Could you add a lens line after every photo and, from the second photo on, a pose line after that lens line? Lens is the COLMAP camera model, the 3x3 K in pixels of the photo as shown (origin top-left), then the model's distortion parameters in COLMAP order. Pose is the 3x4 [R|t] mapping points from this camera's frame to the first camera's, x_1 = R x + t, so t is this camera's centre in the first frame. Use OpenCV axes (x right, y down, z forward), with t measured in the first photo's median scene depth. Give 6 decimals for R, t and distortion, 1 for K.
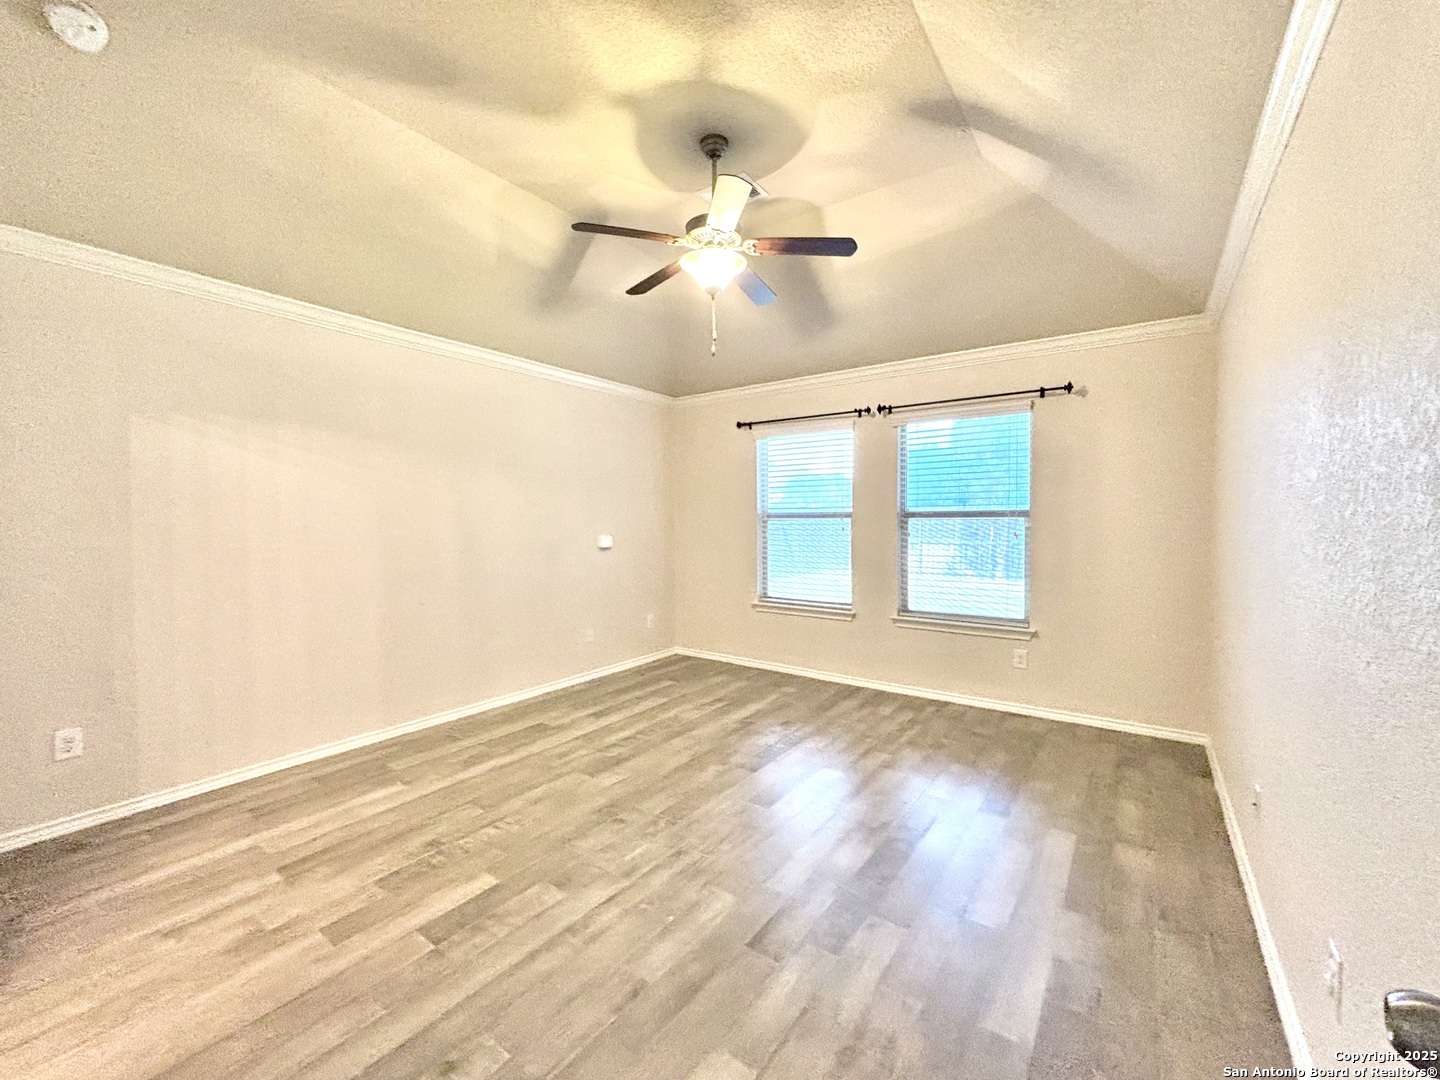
lens RADIAL K [[578.1, 0, 720.0], [0, 578.1, 540.0], [0, 0, 1]] dist [0.001580, -0.000215]
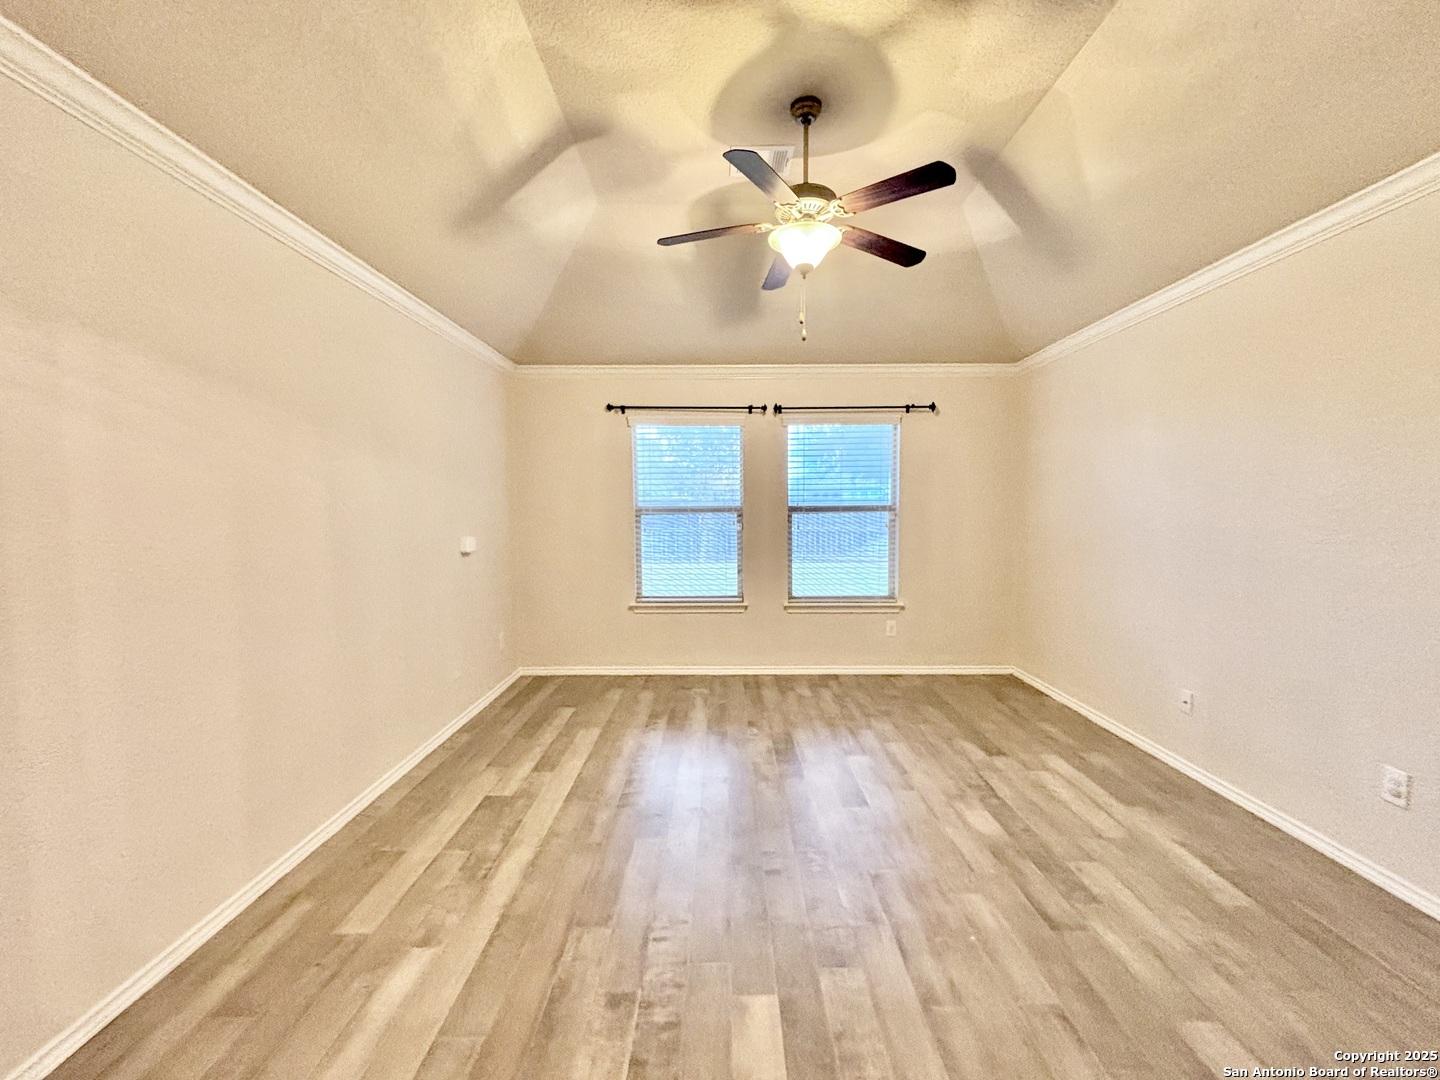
lens RADIAL K [[578.1, 0, 720.0], [0, 578.1, 540.0], [0, 0, 1]] dist [0.001580, -0.000215]
pose [[0.815385, -0.034008, 0.577919, -0.453573], [0.022263, 0.999377, 0.027398, -0.019995], [-0.578490, -0.009474, 0.815634, 0.221399]]
